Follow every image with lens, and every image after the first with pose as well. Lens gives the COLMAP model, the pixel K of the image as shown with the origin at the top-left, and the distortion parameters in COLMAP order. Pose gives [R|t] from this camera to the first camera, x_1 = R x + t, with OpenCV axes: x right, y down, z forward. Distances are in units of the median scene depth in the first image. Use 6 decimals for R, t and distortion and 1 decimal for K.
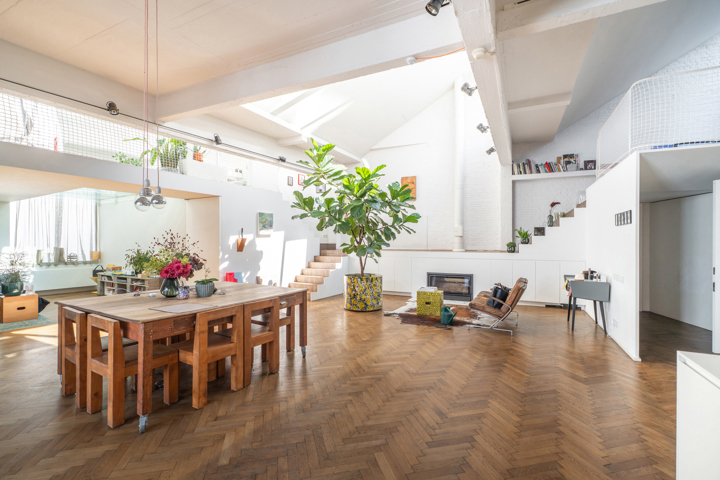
lens RADIAL K [[326.7, 0, 359.4], [0, 326.7, 242.7], [0, 0, 1]] dist [-0.000854, -0.000169]
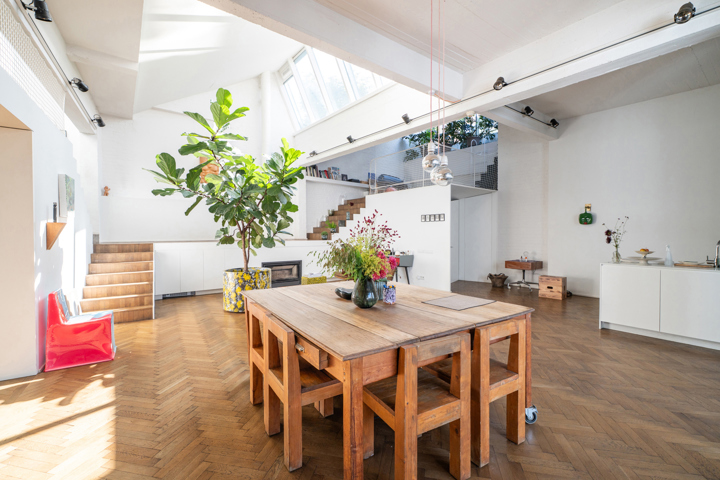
lens RADIAL K [[326.7, 0, 360.6], [0, 326.7, 235.5], [0, 0, 1]] dist [-0.000854, -0.000169]
pose [[0.446705, -0.006532, 0.894657, -0.544759], [0.007063, 0.999968, 0.003774, 0.008021], [-0.894653, 0.004633, 0.446737, 0.317315]]
